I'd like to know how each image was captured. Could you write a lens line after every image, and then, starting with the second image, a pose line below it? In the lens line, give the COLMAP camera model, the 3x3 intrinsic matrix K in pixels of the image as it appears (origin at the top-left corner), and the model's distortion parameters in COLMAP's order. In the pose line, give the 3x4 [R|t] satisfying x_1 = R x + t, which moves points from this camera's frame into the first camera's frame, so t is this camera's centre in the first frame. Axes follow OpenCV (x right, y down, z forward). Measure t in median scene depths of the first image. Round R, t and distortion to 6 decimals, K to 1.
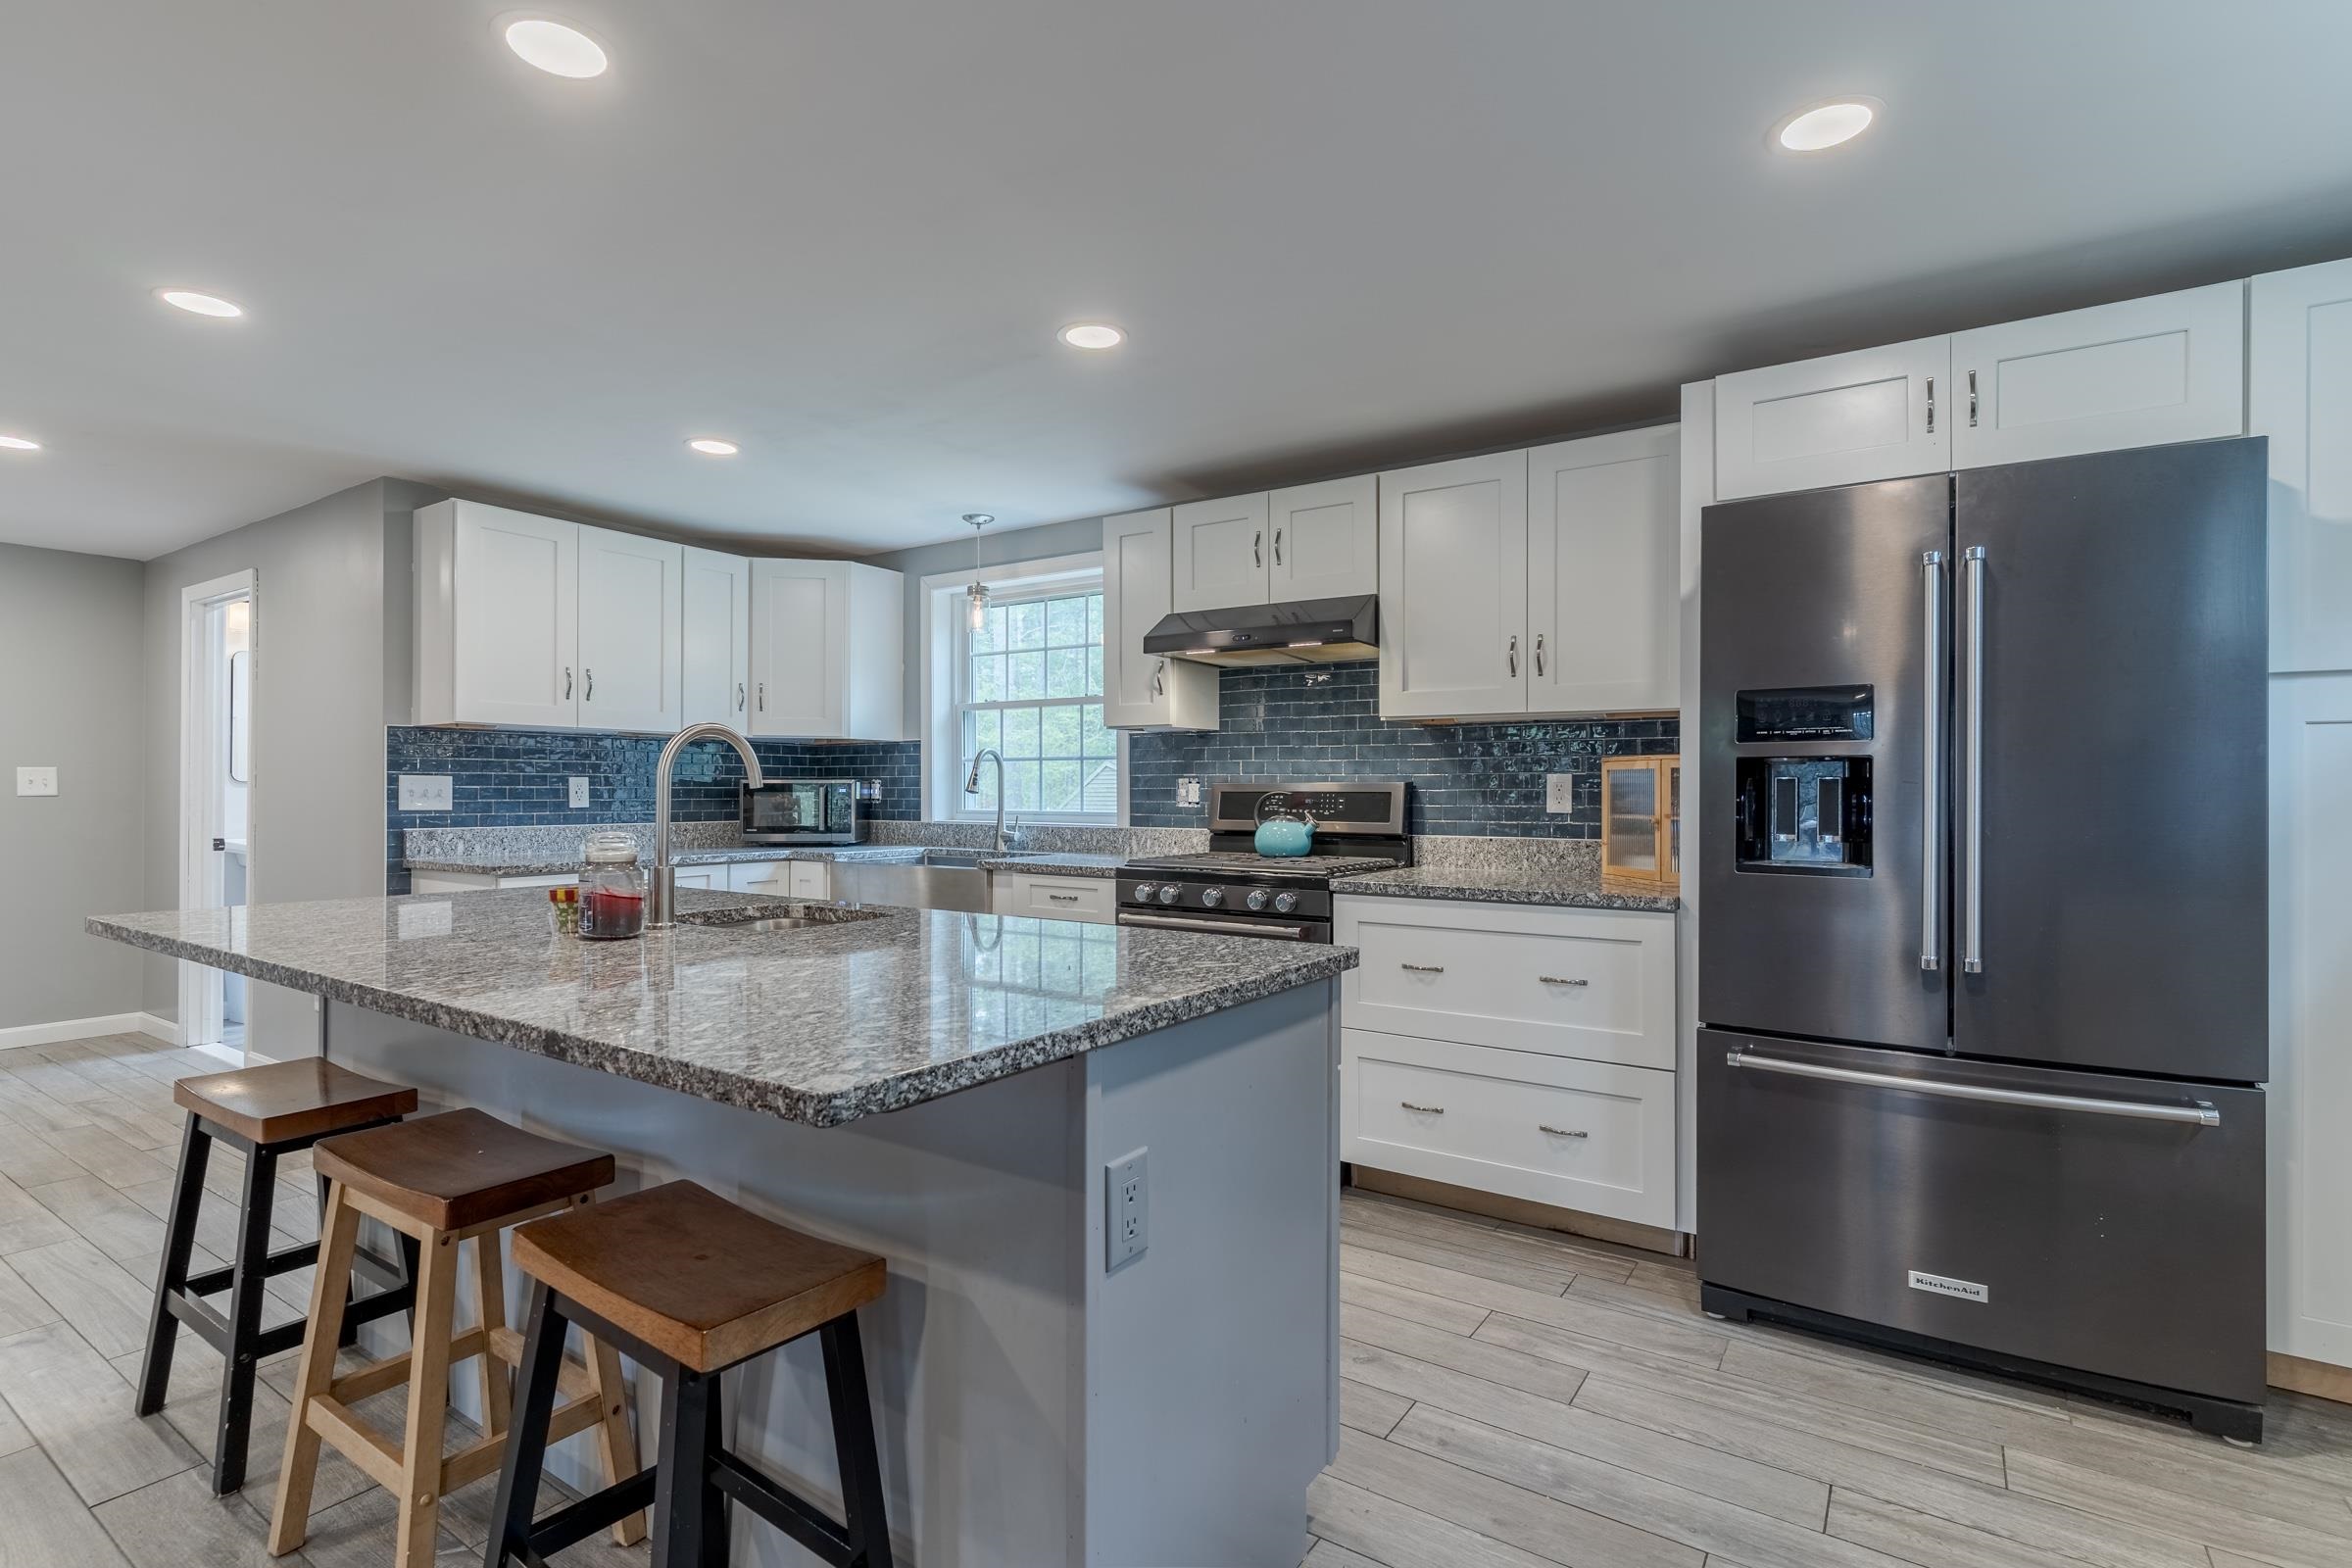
lens RADIAL K [[1122.0, 0, 1178.2], [0, 1122.0, 786.4], [0, 0, 1]] dist [0.005015, -0.001701]
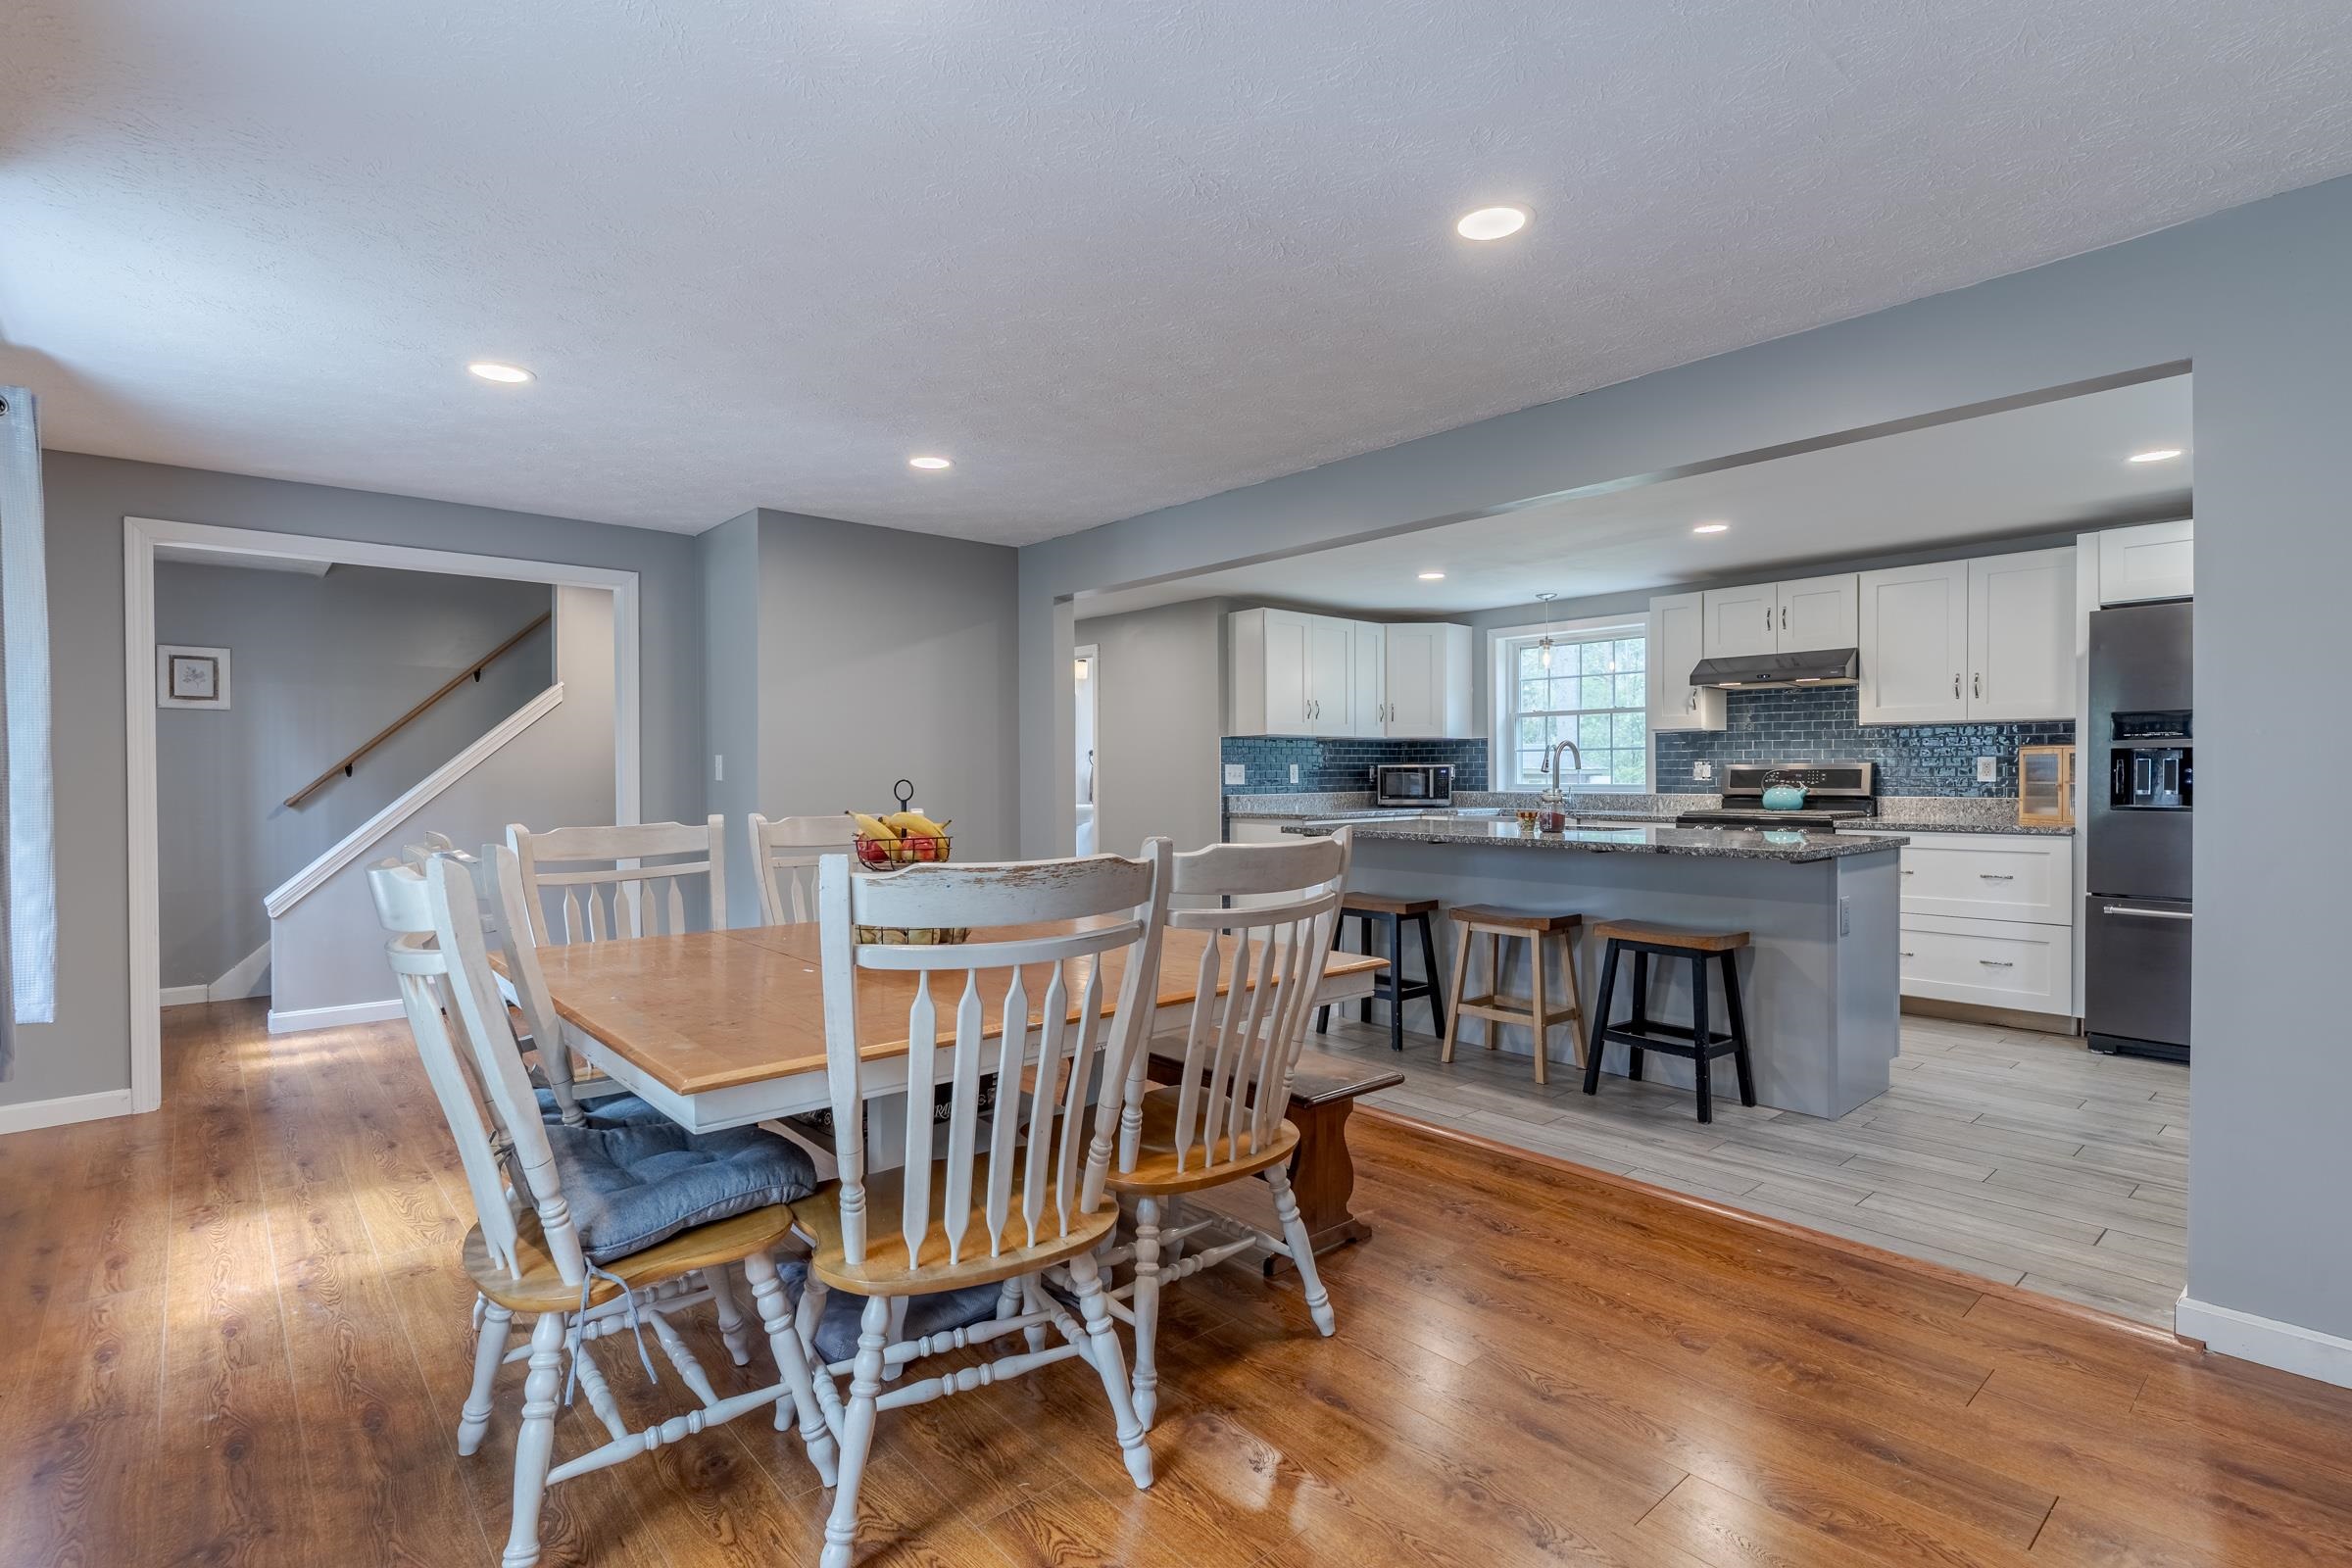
lens RADIAL K [[1122.0, 0, 1177.0], [0, 1122.0, 786.4], [0, 0, 1]] dist [0.005015, -0.001701]
pose [[0.967630, -0.004324, -0.252337, -0.328865], [0.008461, 0.999847, 0.015312, -0.003305], [0.252232, -0.016952, 0.967518, -0.741124]]
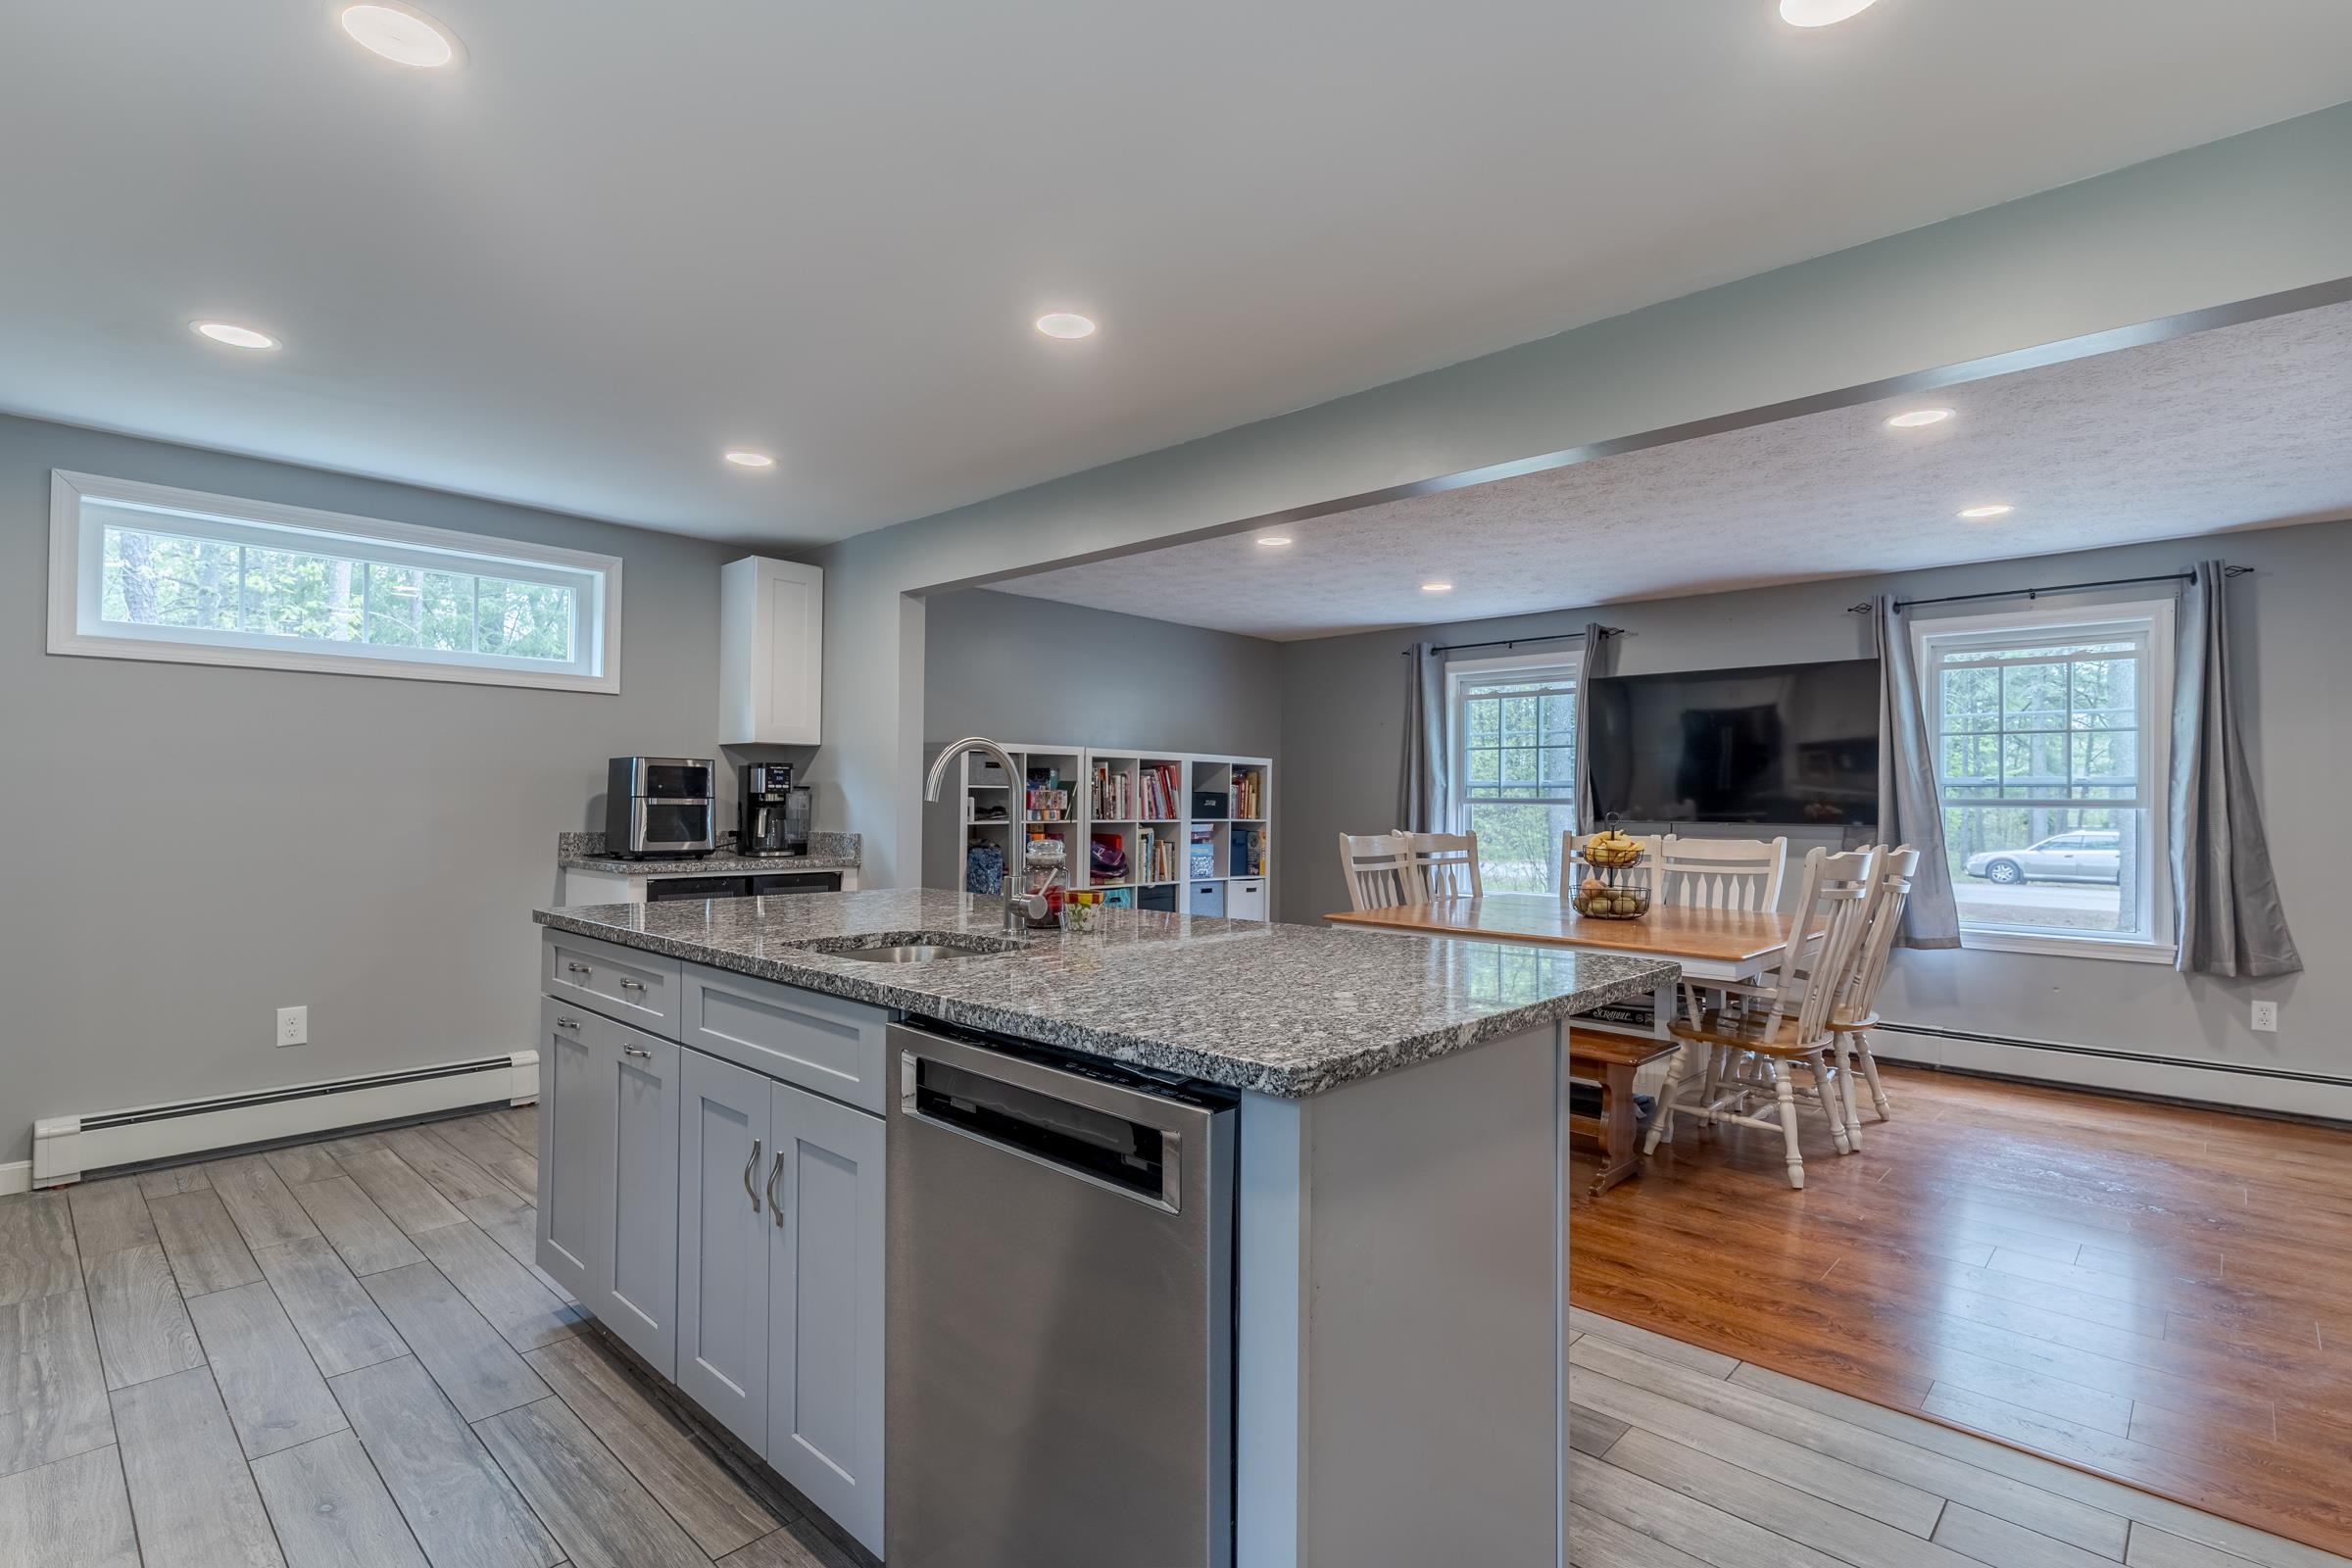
lens RADIAL K [[1122.0, 0, 1173.9], [0, 1122.0, 781.6], [0, 0, 1]] dist [0.005015, -0.001701]
pose [[-0.986818, -0.008153, 0.161630, -0.409179], [-0.011748, 0.999704, -0.021302, 0.000281], [-0.161408, -0.022921, -0.986622, 1.065363]]
